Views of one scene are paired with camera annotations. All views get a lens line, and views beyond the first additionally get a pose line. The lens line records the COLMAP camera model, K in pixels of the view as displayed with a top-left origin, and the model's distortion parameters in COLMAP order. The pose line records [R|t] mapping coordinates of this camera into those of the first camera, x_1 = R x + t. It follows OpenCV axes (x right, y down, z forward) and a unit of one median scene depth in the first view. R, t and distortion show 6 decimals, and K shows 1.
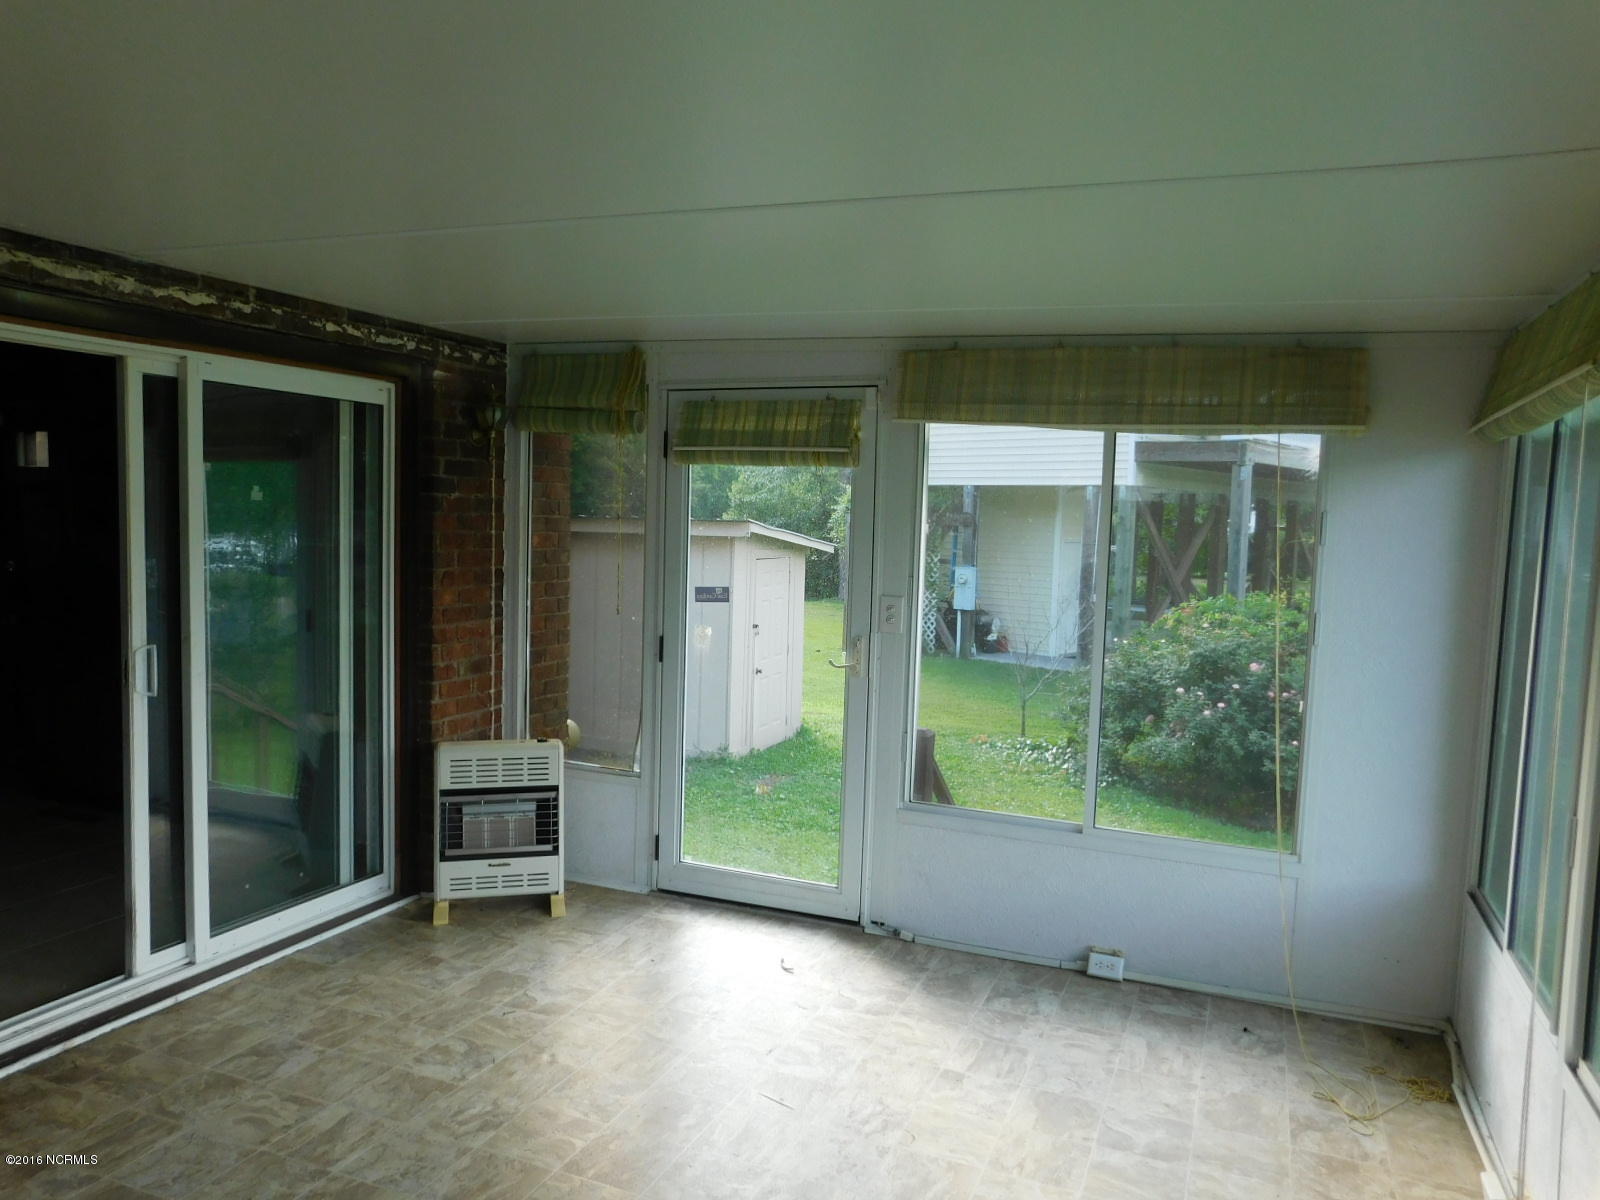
lens RADIAL K [[1122.9, 0, 800.0], [0, 1122.9, 600.0], [0, 0, 1]] dist [-0.002725, 0.002019]
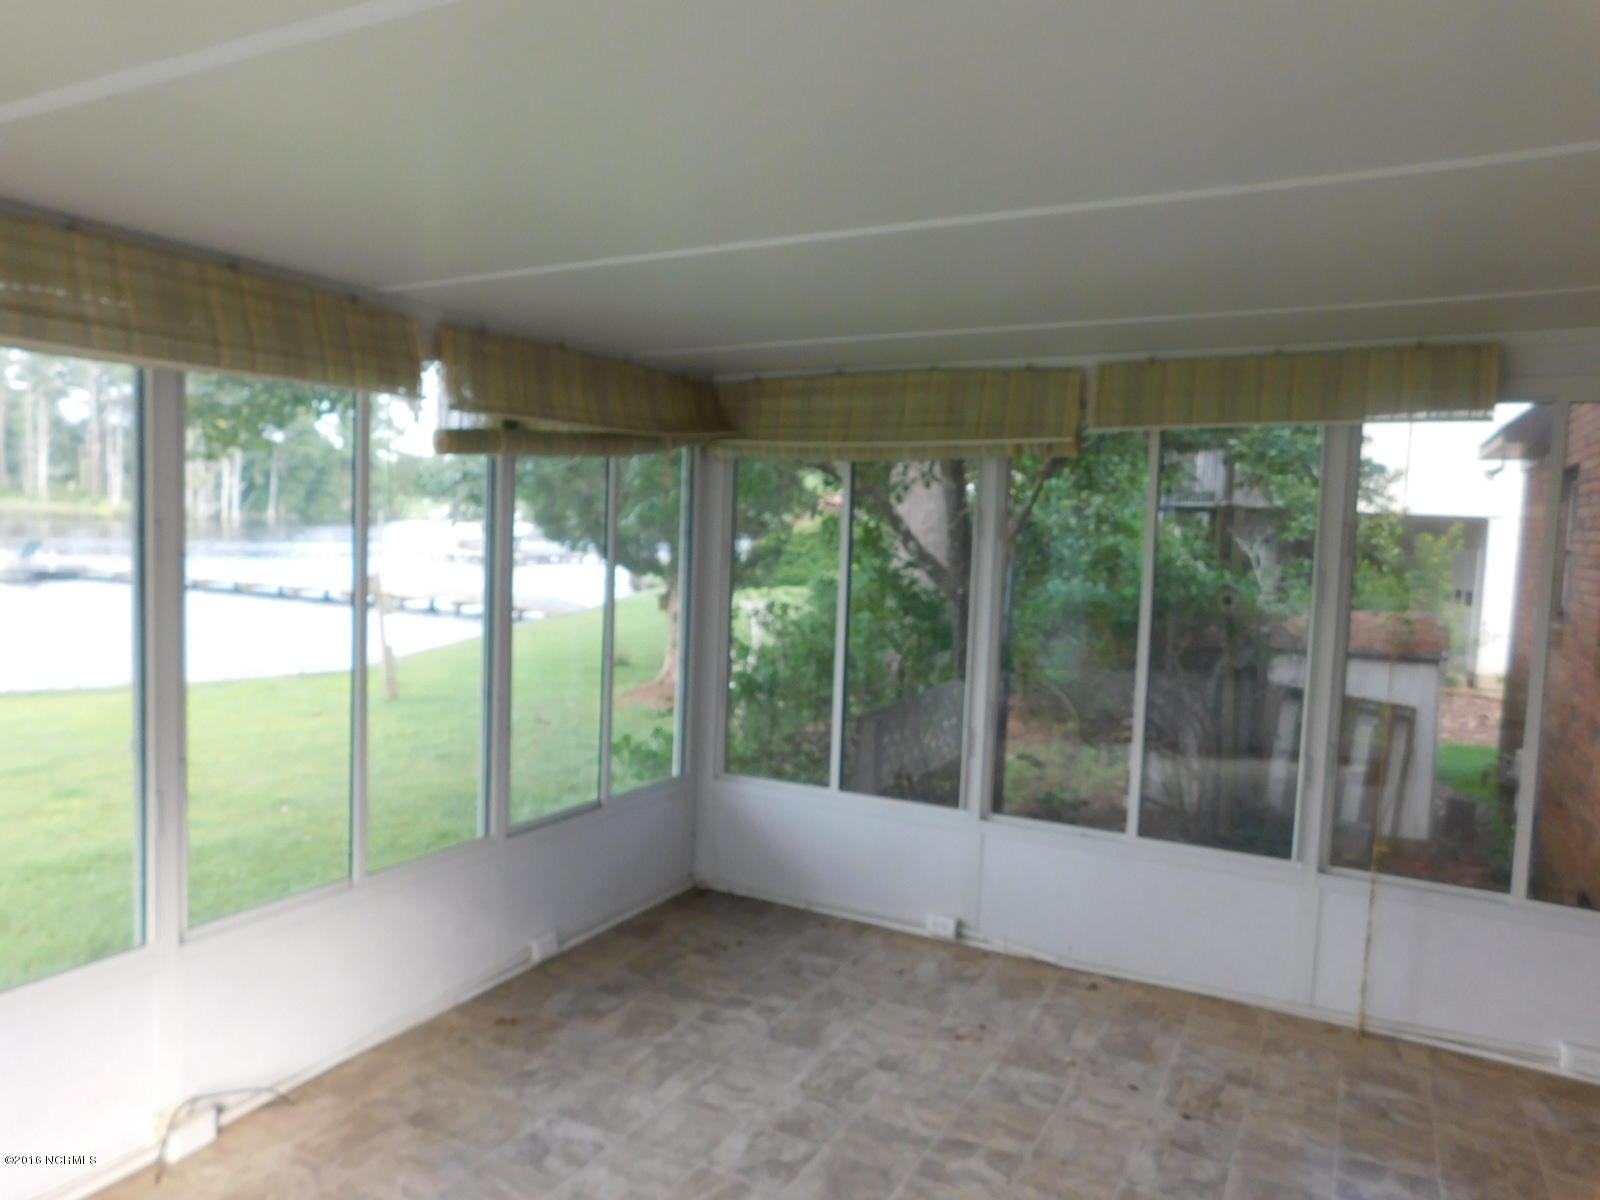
lens RADIAL K [[1122.9, 0, 800.0], [0, 1122.9, 600.0], [0, 0, 1]] dist [-0.002725, 0.002019]
pose [[-0.994084, -0.075975, 0.077616, -0.556522], [-0.064202, 0.987449, 0.144298, -0.153514], [-0.087605, 0.138462, -0.986486, 1.875125]]
